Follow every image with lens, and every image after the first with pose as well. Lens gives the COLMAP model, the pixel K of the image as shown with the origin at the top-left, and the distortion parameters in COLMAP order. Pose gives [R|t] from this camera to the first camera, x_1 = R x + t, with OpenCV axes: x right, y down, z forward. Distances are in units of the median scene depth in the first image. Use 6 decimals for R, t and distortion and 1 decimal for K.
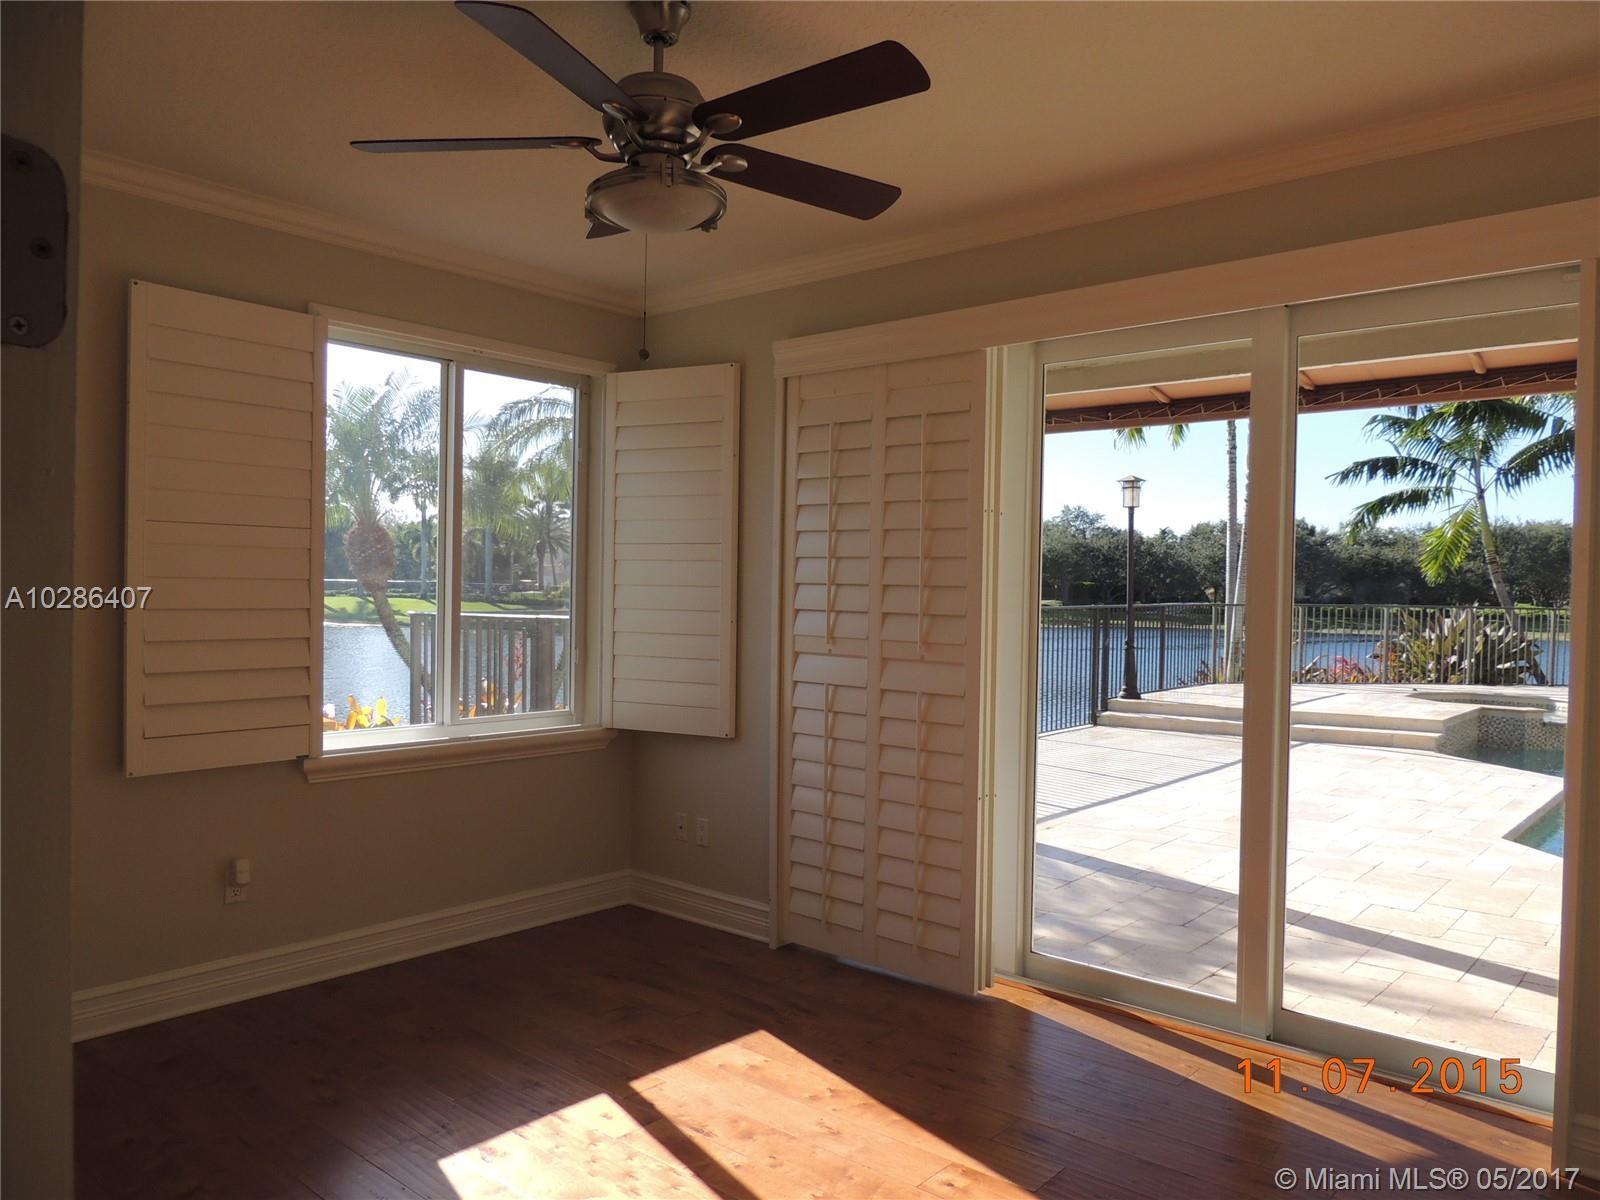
lens RADIAL K [[1143.0, 0, 800.0], [0, 1143.0, 600.0], [0, 0, 1]] dist [-0.037104, -0.000446]
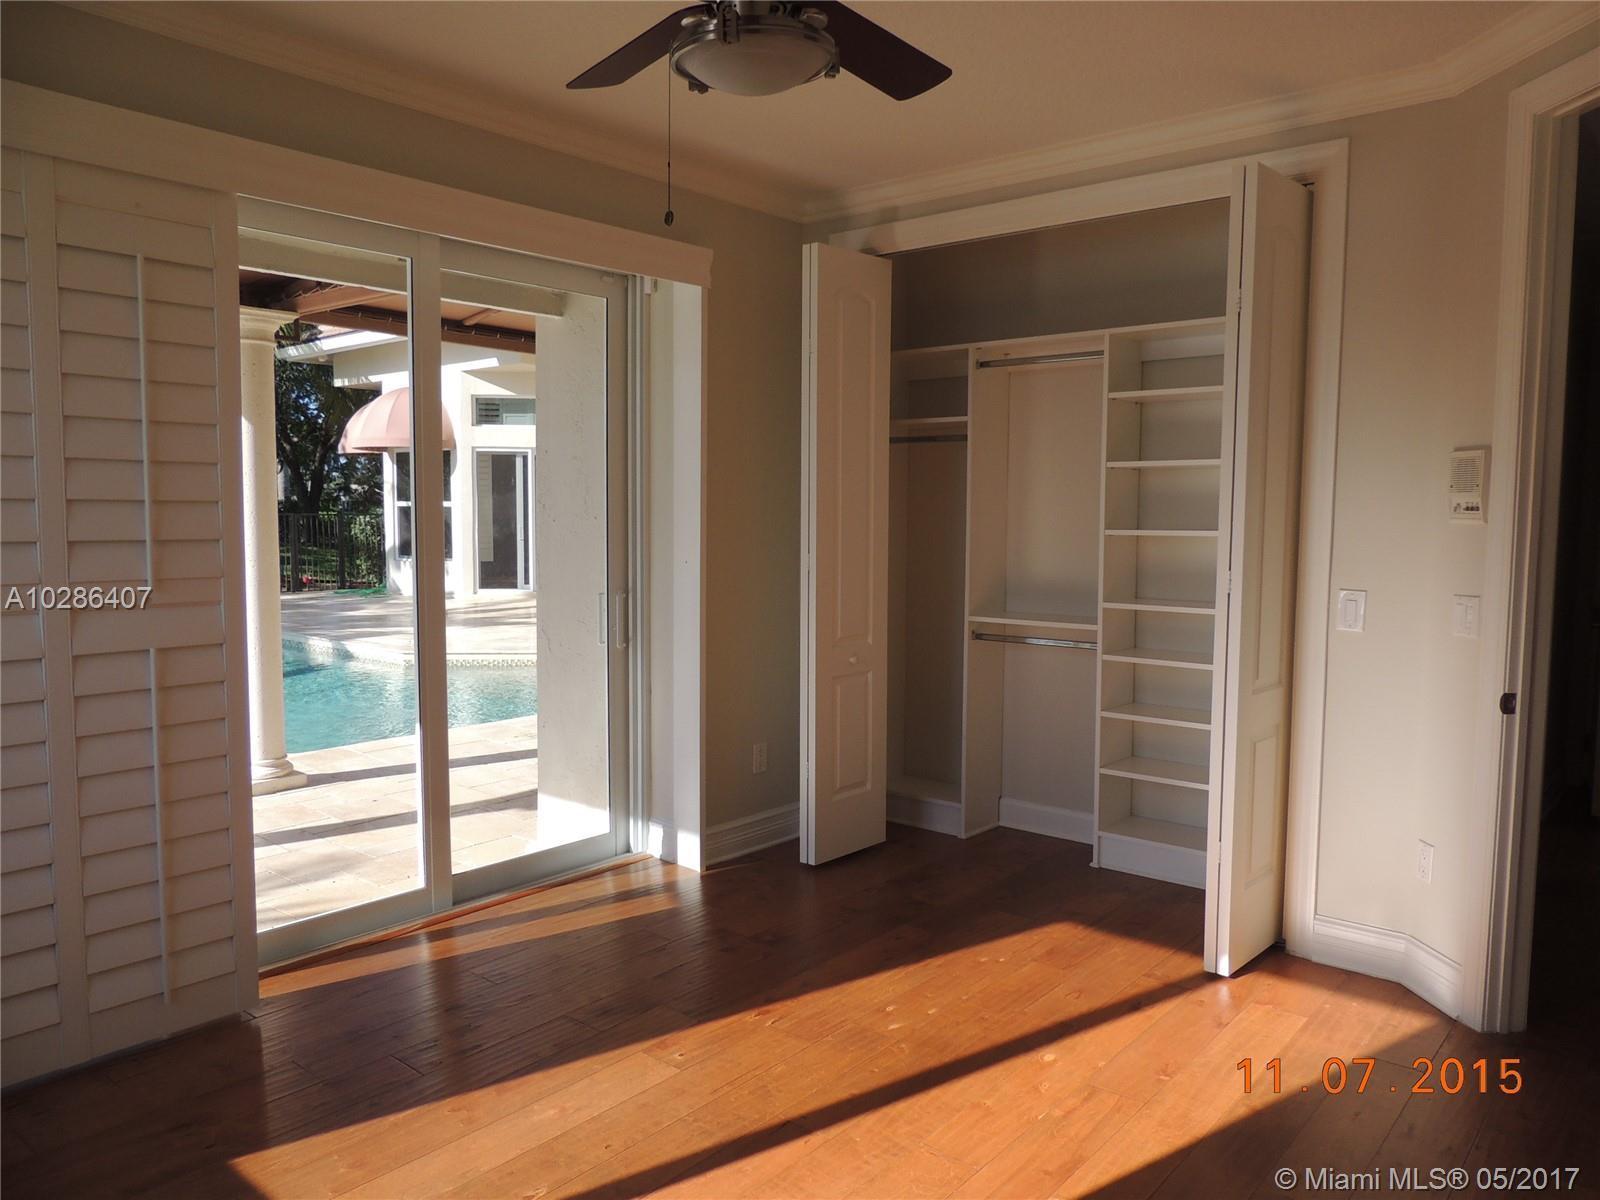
lens RADIAL K [[1137.4, 0, 800.0], [0, 1137.4, 600.0], [0, 0, 1]] dist [-0.000997, -0.000536]
pose [[-0.012306, -0.095920, 0.995313, -0.666353], [0.001813, 0.995385, 0.095949, -0.019953], [-0.999923, 0.002985, -0.012075, 0.650152]]
